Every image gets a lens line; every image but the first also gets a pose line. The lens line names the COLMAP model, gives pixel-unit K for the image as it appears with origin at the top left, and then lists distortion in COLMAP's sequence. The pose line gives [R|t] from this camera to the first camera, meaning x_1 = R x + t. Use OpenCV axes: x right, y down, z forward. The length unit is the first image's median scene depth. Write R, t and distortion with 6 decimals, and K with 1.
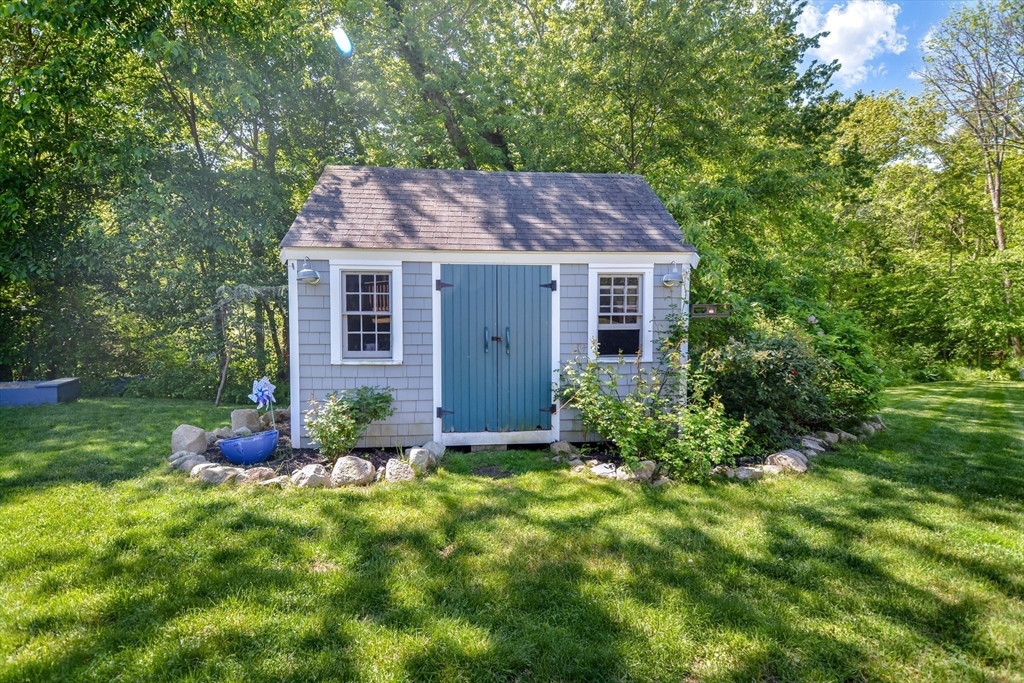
lens RADIAL K [[467.8, 0, 506.4], [0, 467.8, 343.9], [0, 0, 1]] dist [-0.003256, -0.015912]
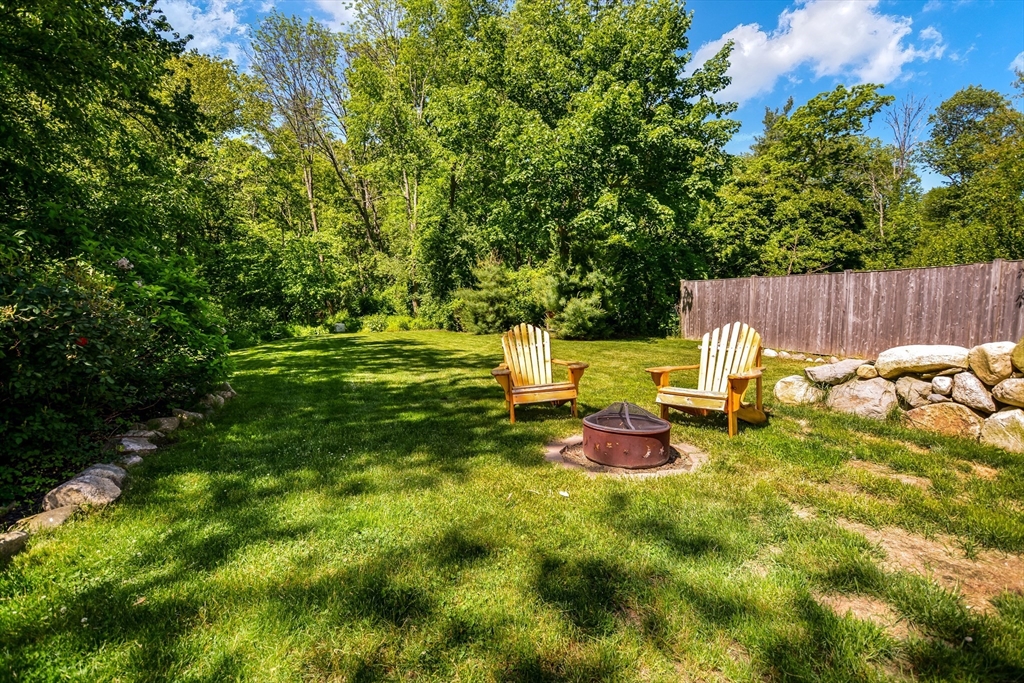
lens RADIAL K [[467.8, 0, 506.4], [0, 467.8, 343.9], [0, 0, 1]] dist [-0.003256, -0.015912]
pose [[0.356777, -0.099779, 0.928846, 0.079166], [0.037859, 0.995007, 0.092344, 0.009394], [-0.933422, 0.002219, 0.358773, 0.085049]]
